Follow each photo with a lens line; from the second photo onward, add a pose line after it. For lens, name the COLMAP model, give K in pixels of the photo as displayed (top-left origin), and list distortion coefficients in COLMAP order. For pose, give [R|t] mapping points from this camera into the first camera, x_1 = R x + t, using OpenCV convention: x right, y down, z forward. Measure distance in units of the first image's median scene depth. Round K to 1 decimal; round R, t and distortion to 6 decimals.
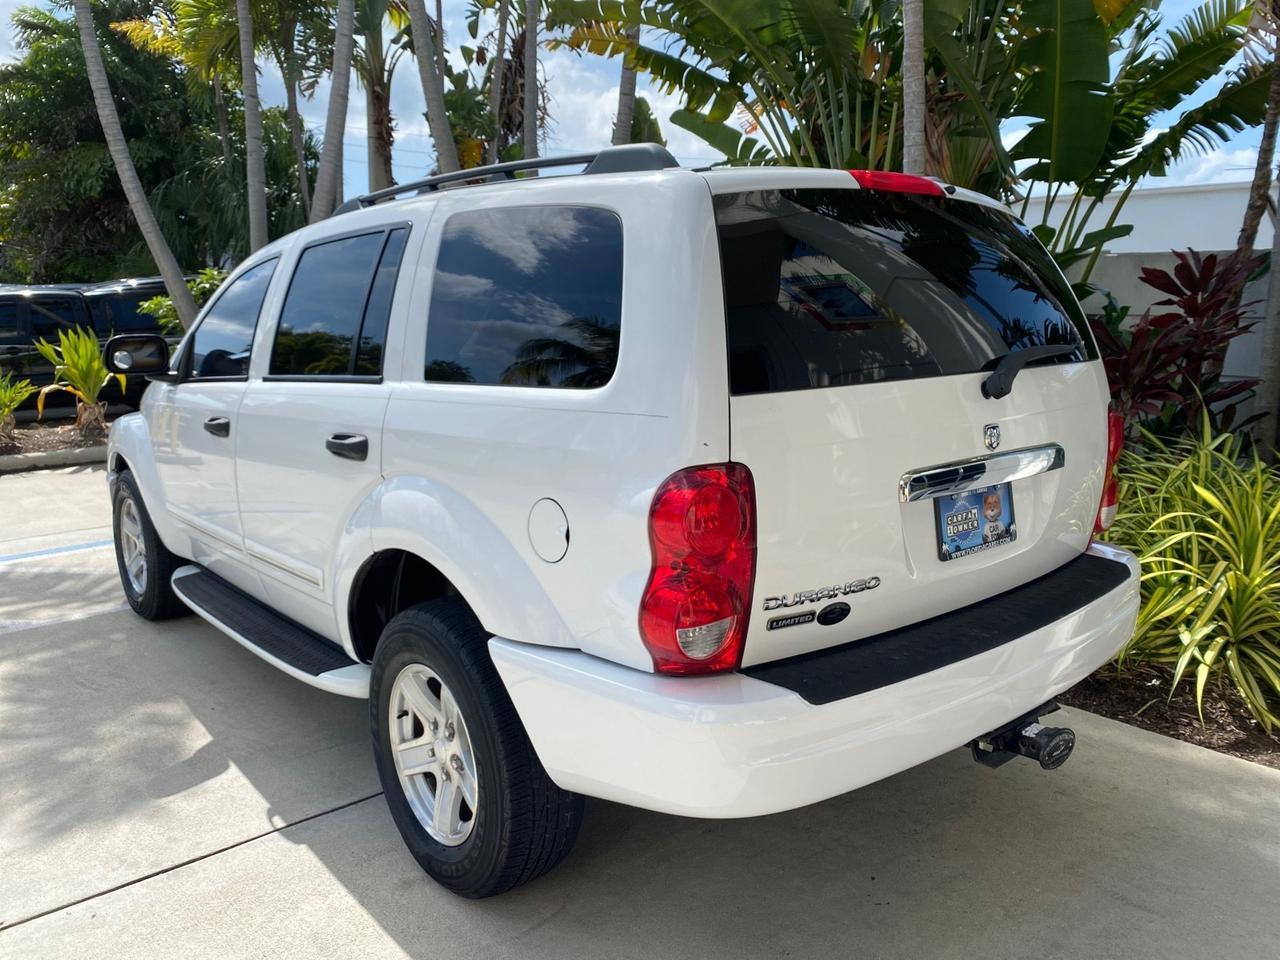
lens RADIAL K [[990.6, 0, 639.1], [0, 990.6, 483.8], [0, 0, 1]] dist [0.017169, -0.018837]
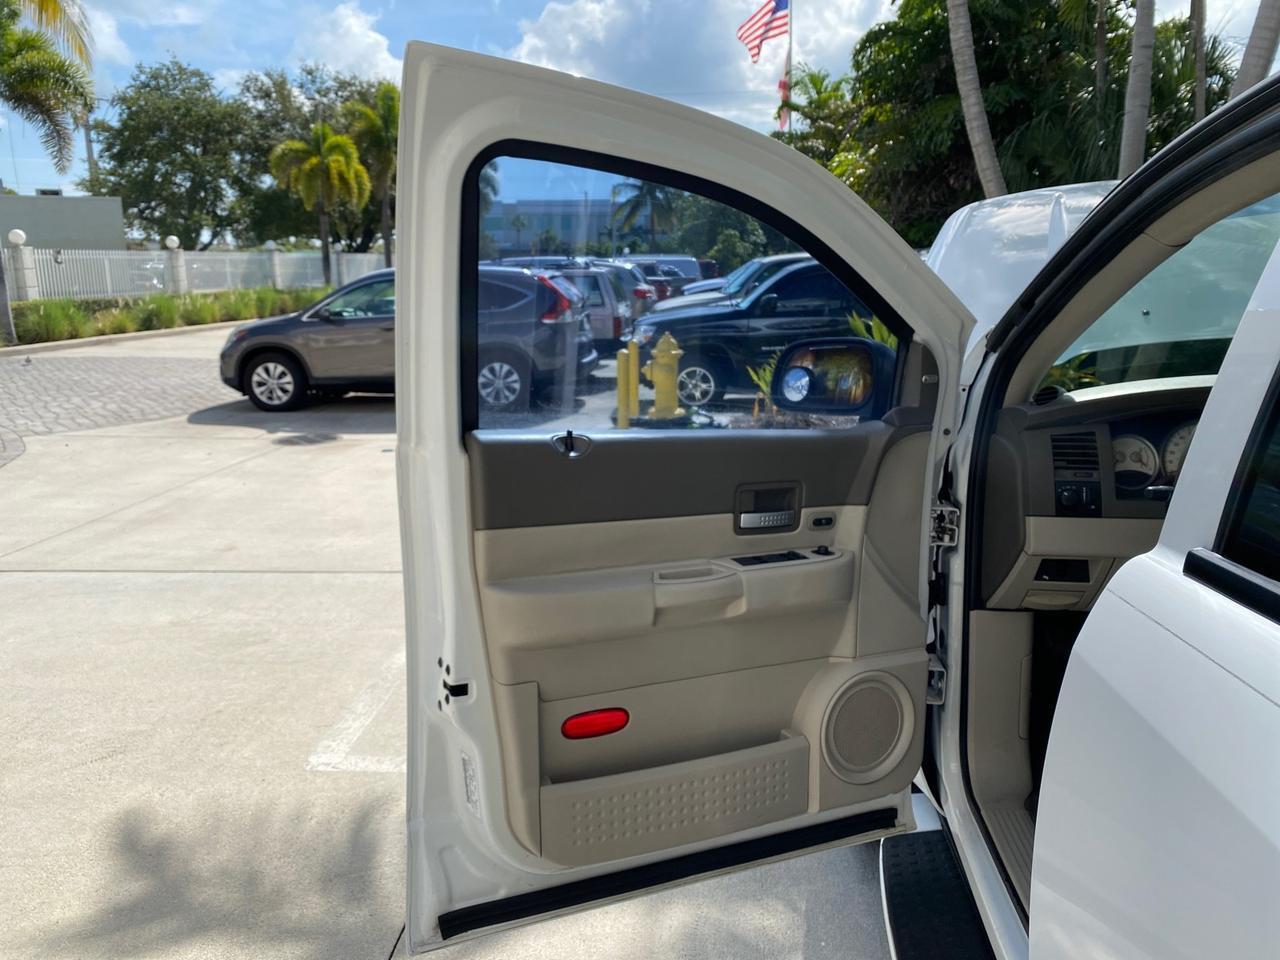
lens RADIAL K [[990.6, 0, 631.8], [0, 990.6, 476.0], [0, 0, 1]] dist [0.017169, -0.018837]
pose [[0.699548, 0.135843, -0.701555, -0.241209], [-0.117277, 0.990278, 0.074807, -0.104949], [0.704896, 0.029946, 0.708678, 0.573479]]
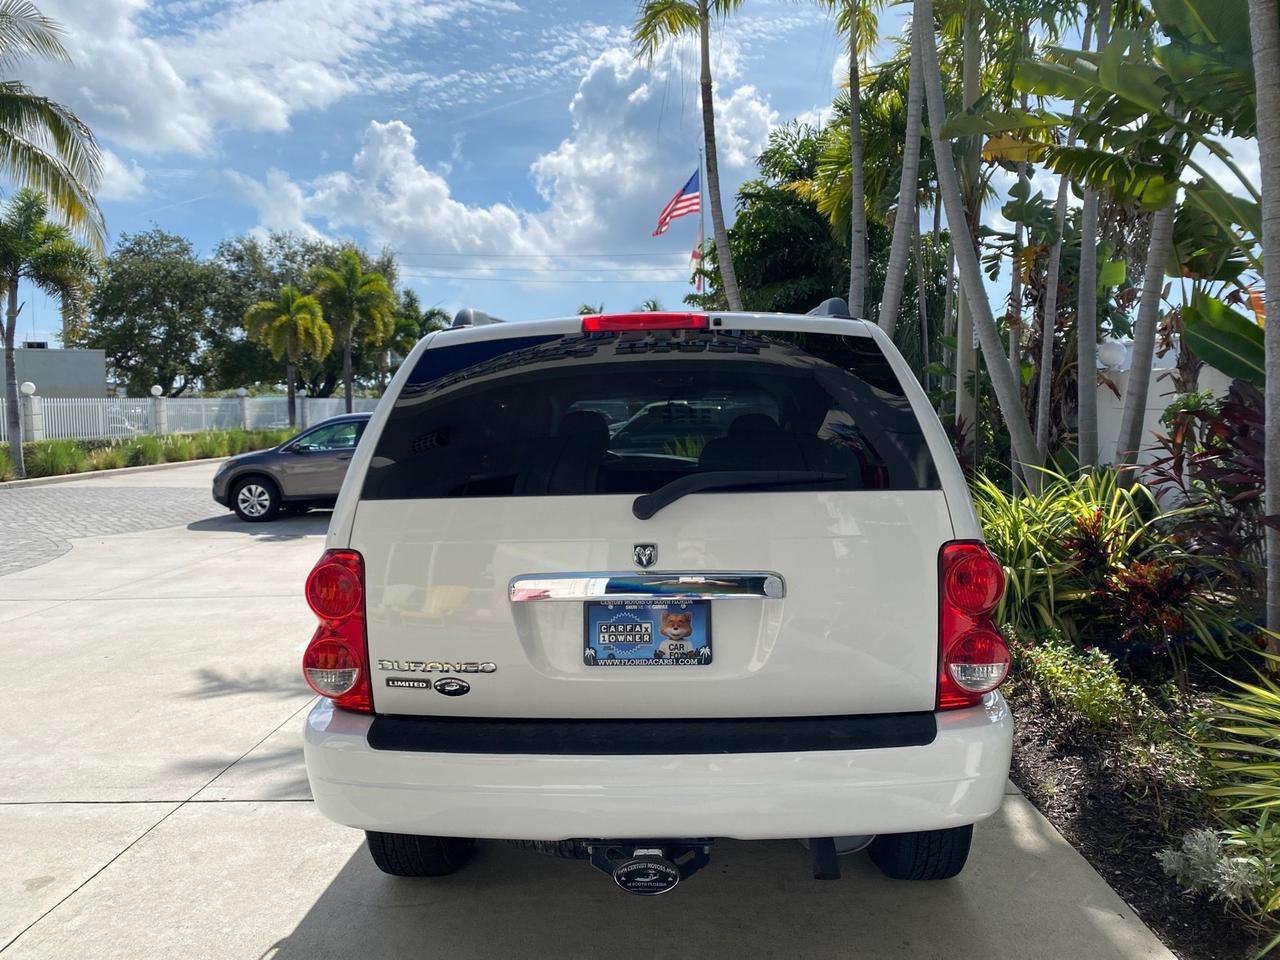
lens RADIAL K [[990.6, 0, 637.7], [0, 990.6, 473.4], [0, 0, 1]] dist [0.017169, -0.018837]
pose [[0.732248, 0.030357, -0.680362, 0.563428], [-0.106100, 0.991893, -0.069933, -0.031483], [0.672723, 0.123394, 0.729532, 0.114956]]
